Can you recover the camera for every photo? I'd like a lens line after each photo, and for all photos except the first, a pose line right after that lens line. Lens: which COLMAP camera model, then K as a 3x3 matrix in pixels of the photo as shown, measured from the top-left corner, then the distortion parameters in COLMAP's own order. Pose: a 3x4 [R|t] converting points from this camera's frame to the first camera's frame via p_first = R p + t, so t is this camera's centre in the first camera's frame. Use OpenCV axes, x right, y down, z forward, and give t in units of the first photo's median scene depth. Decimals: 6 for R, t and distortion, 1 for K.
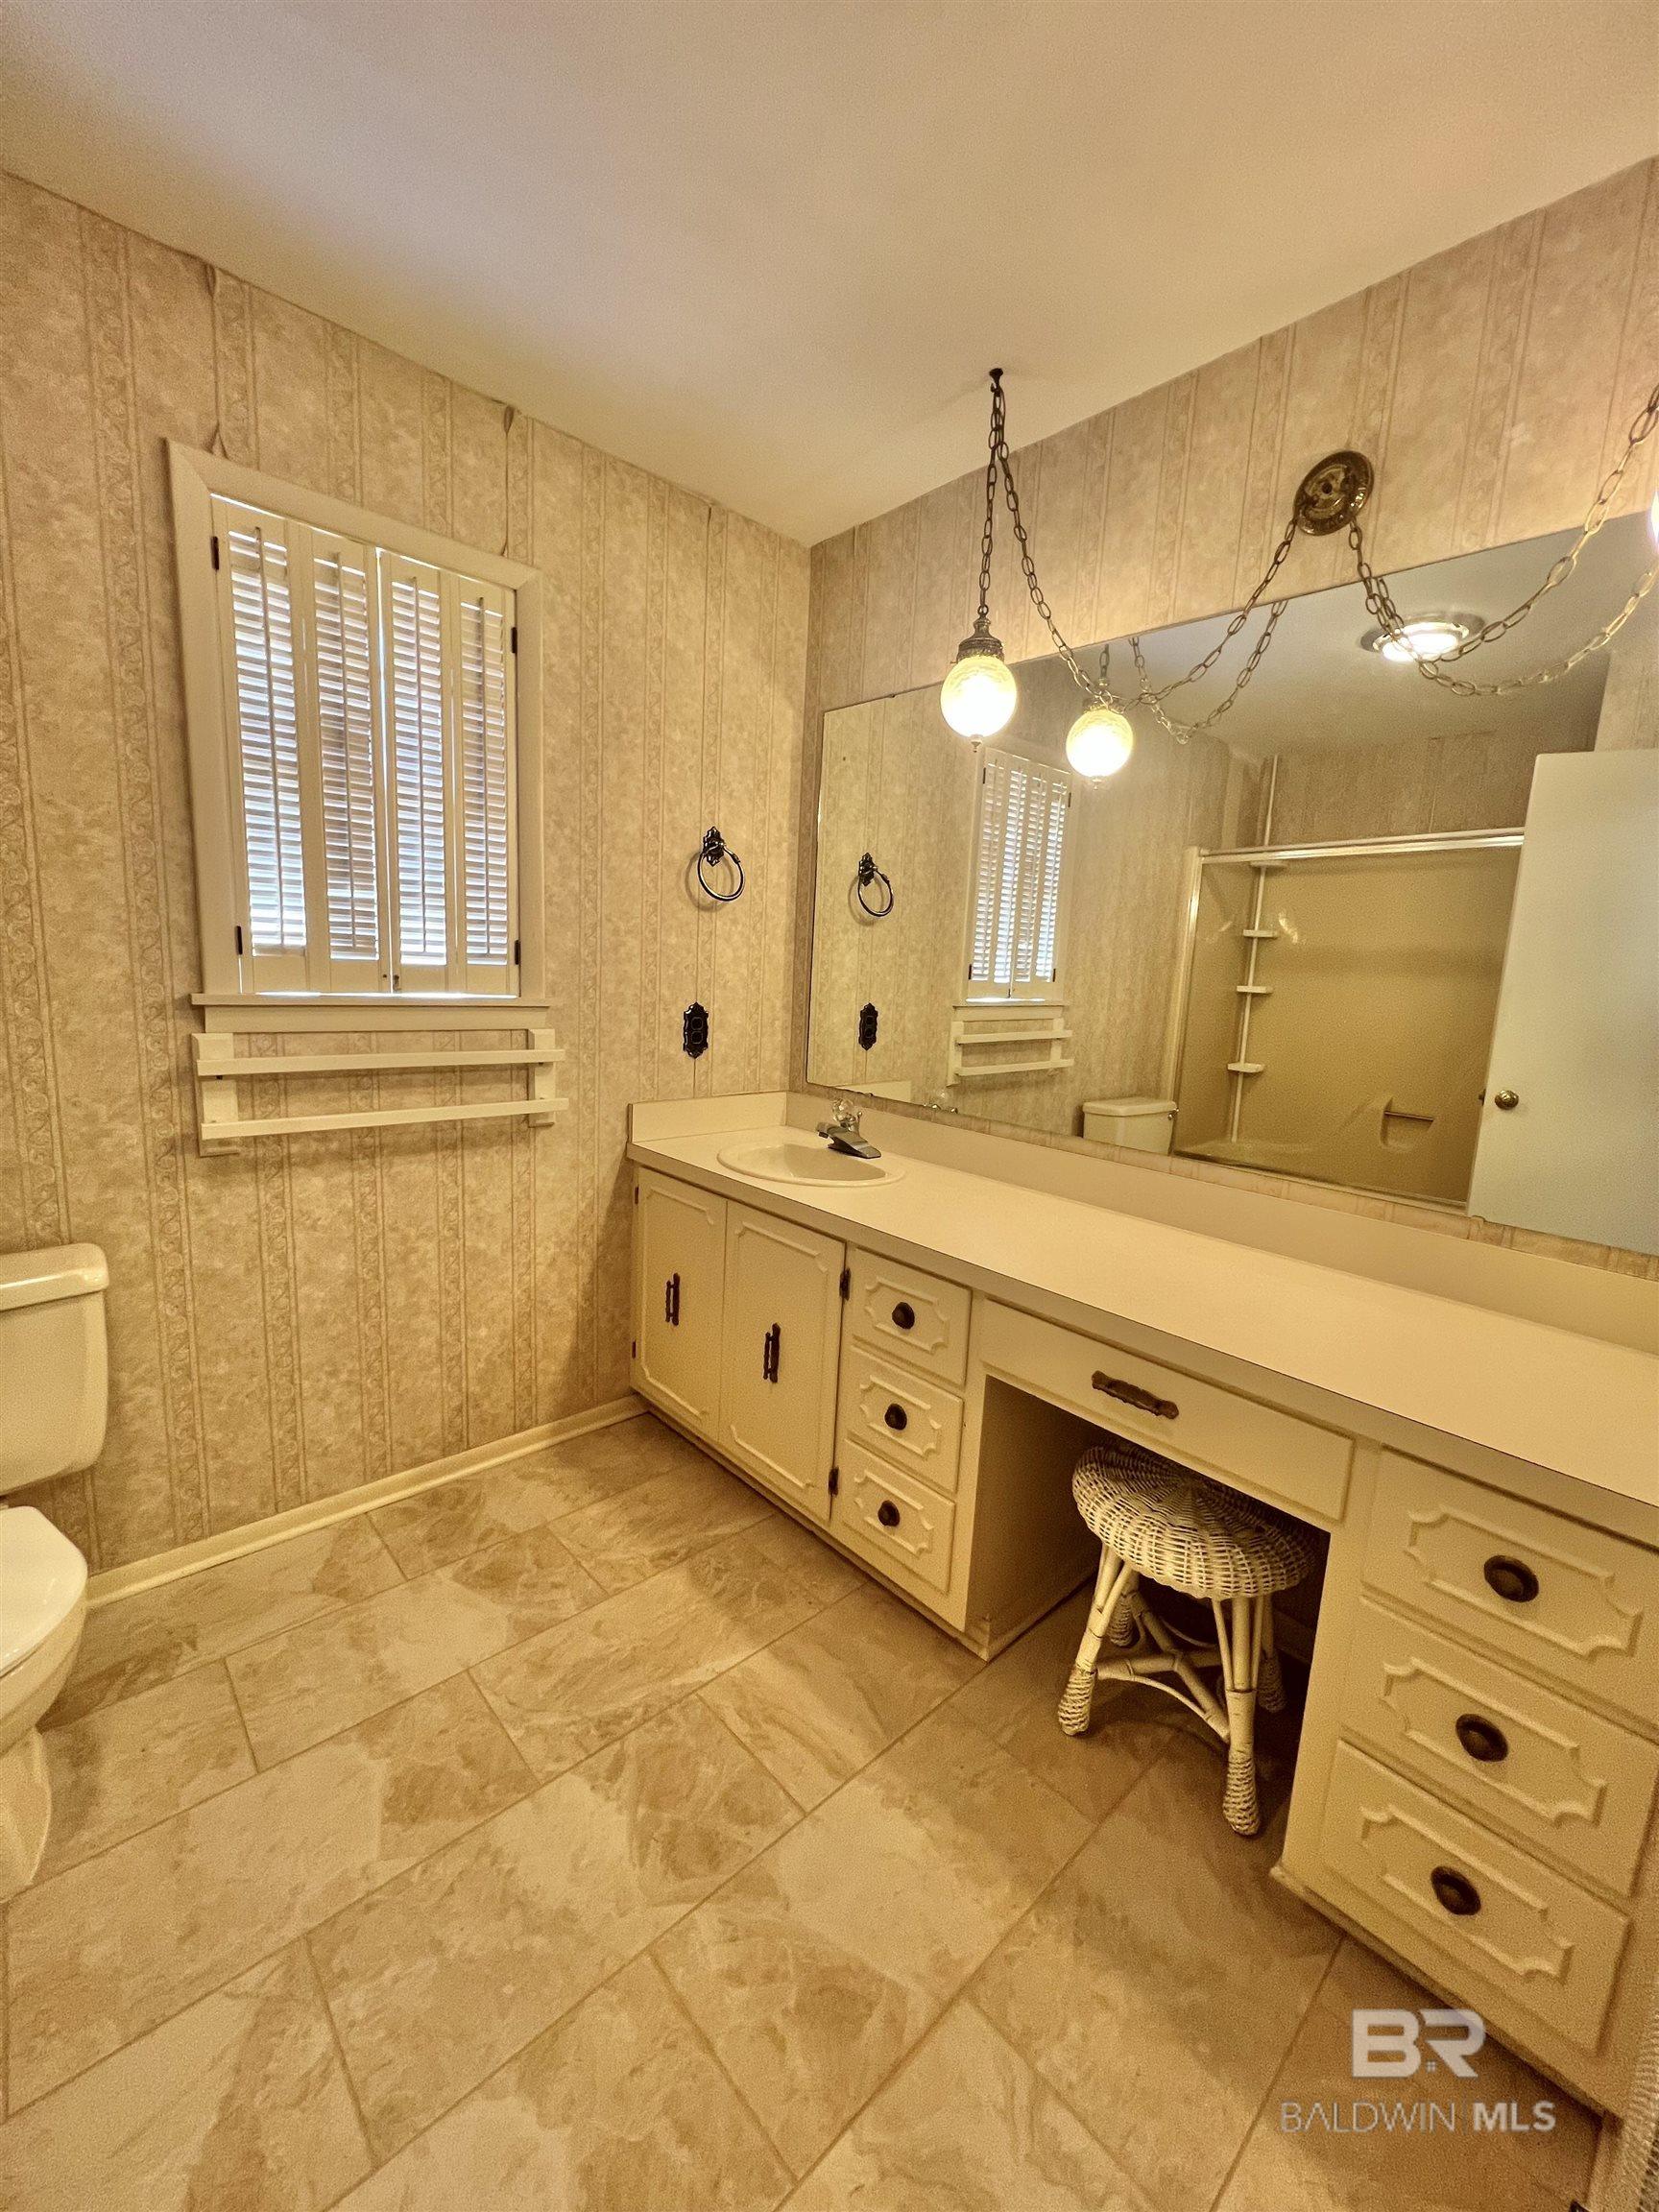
lens RADIAL K [[883.9, 0, 829.2], [0, 883.9, 1094.8], [0, 0, 1]] dist [-0.000866, 0.000875]
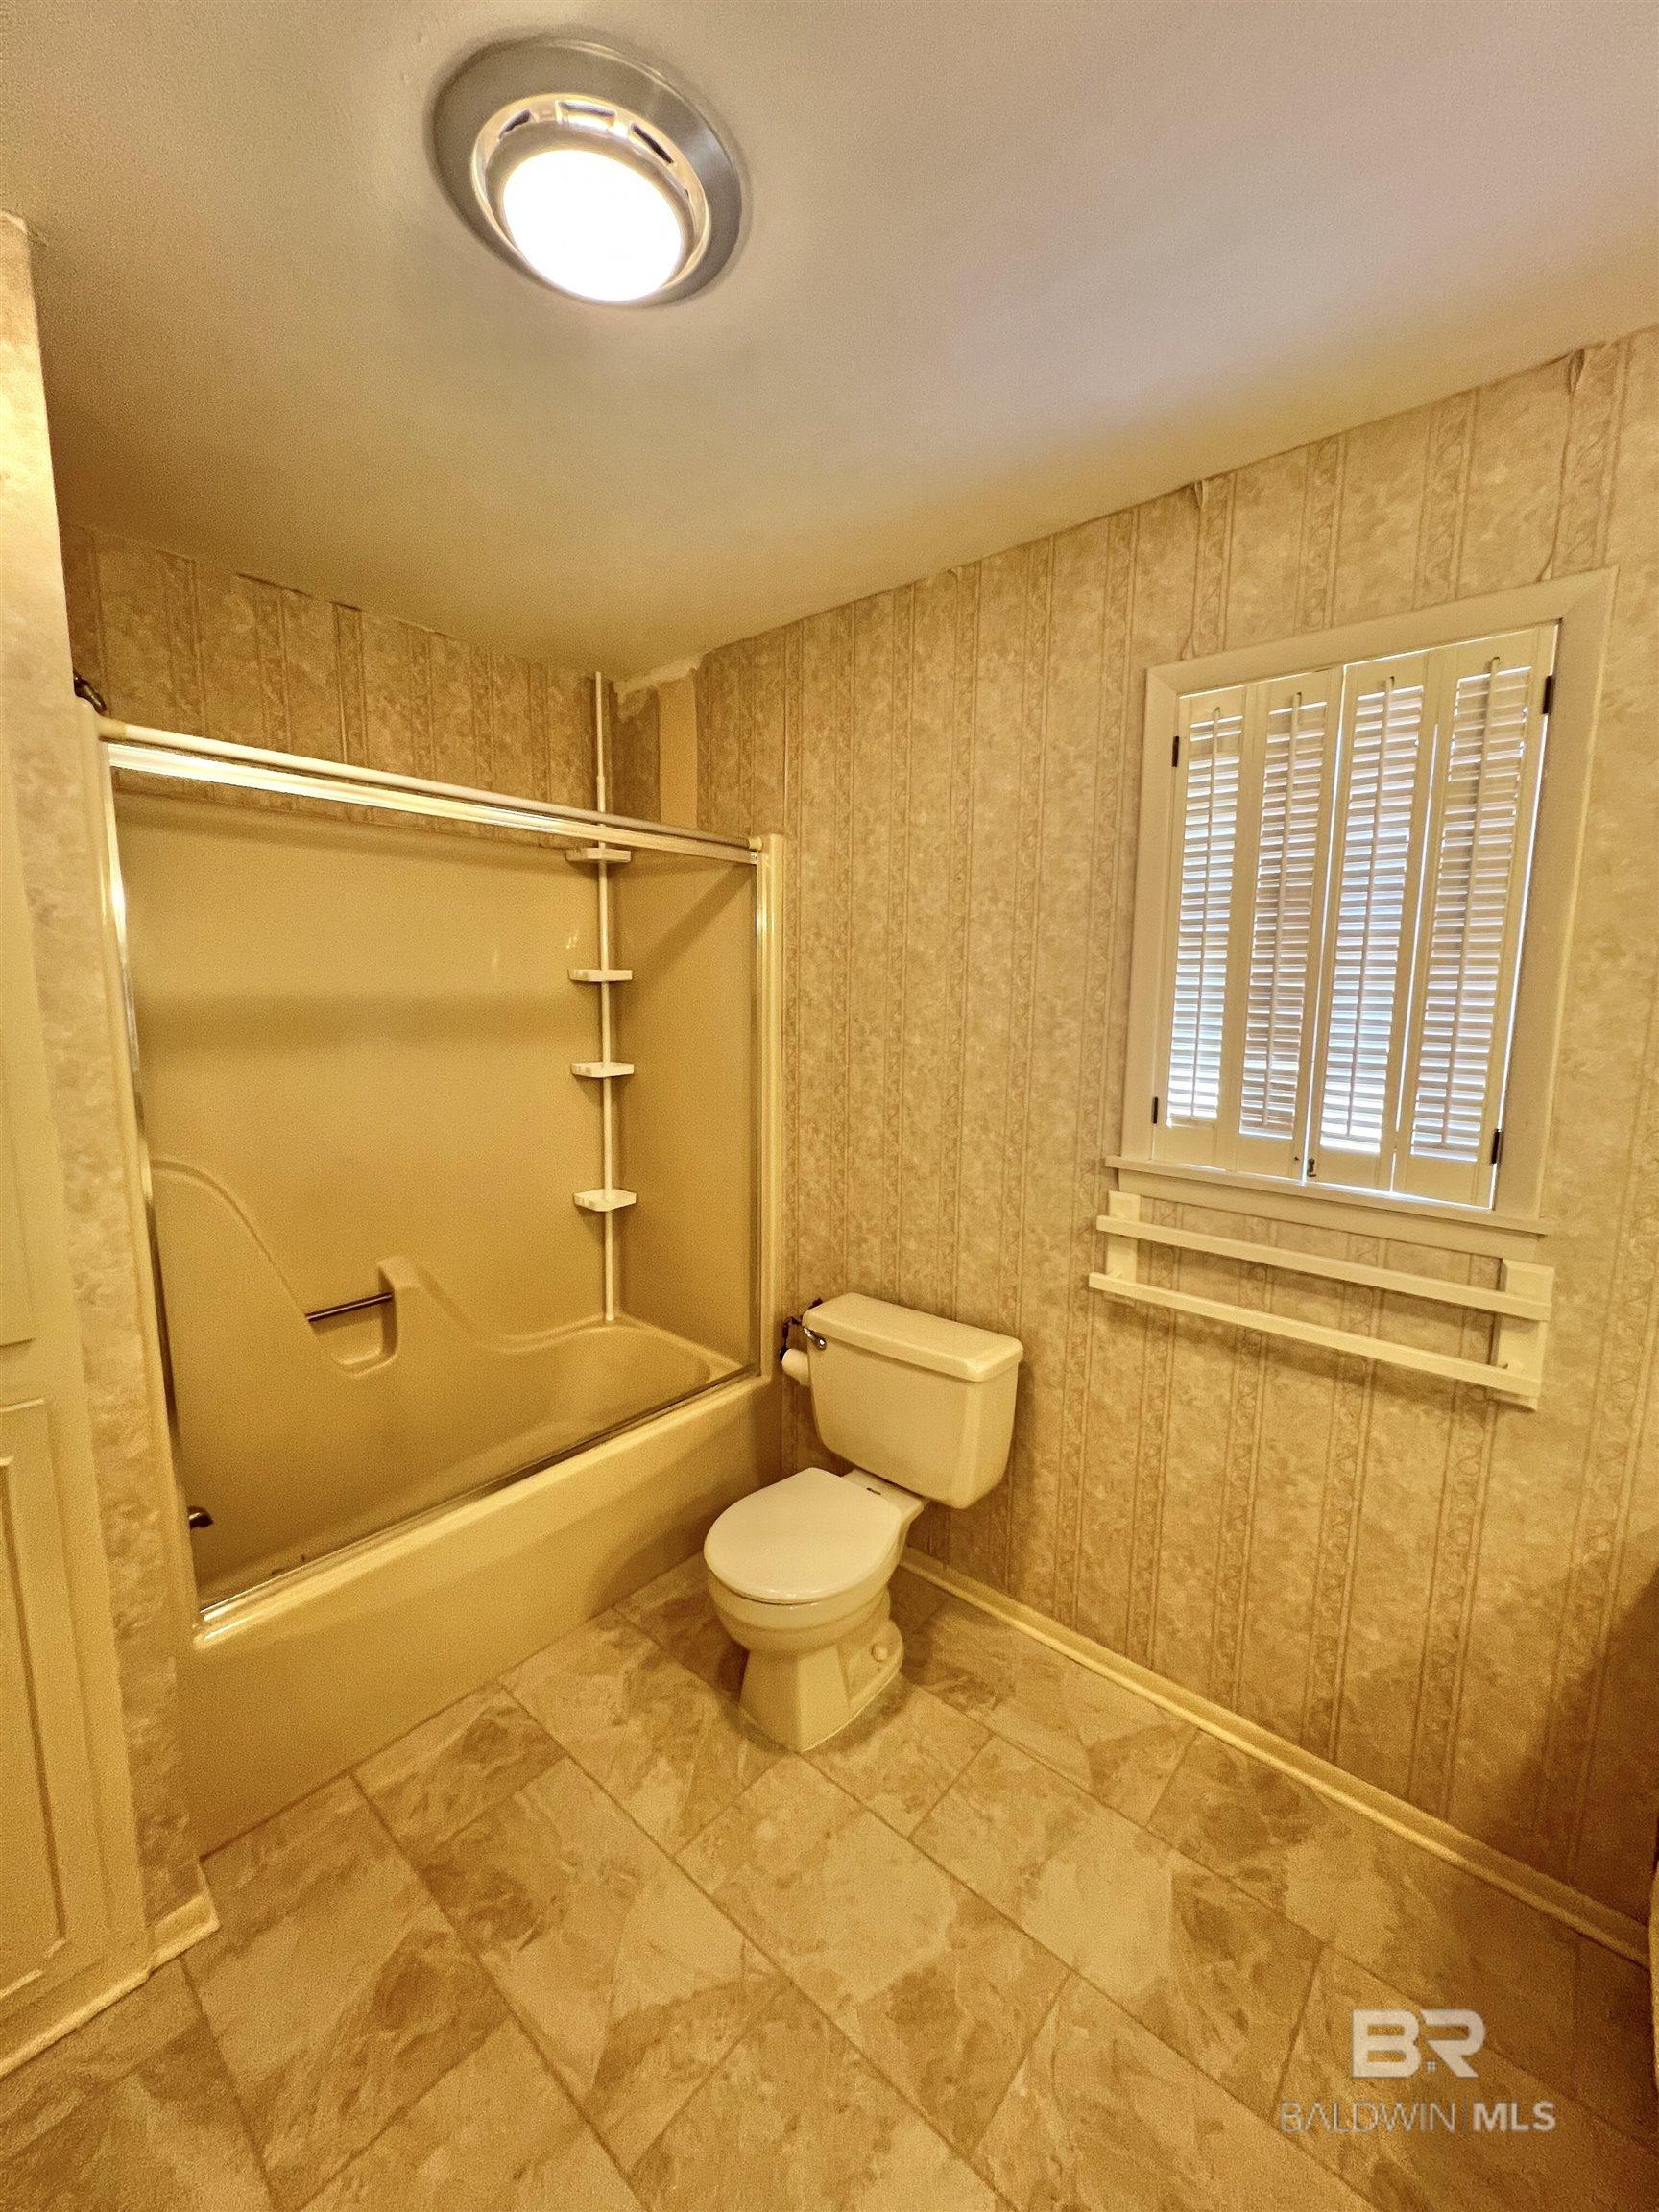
lens RADIAL K [[883.9, 0, 830.6], [0, 883.9, 1095.0], [0, 0, 1]] dist [-0.000866, 0.000875]
pose [[0.112970, 0.091583, -0.989369, 0.294286], [-0.146314, 0.986421, 0.074604, -0.197476], [0.982767, 0.136330, 0.124835, 0.451254]]
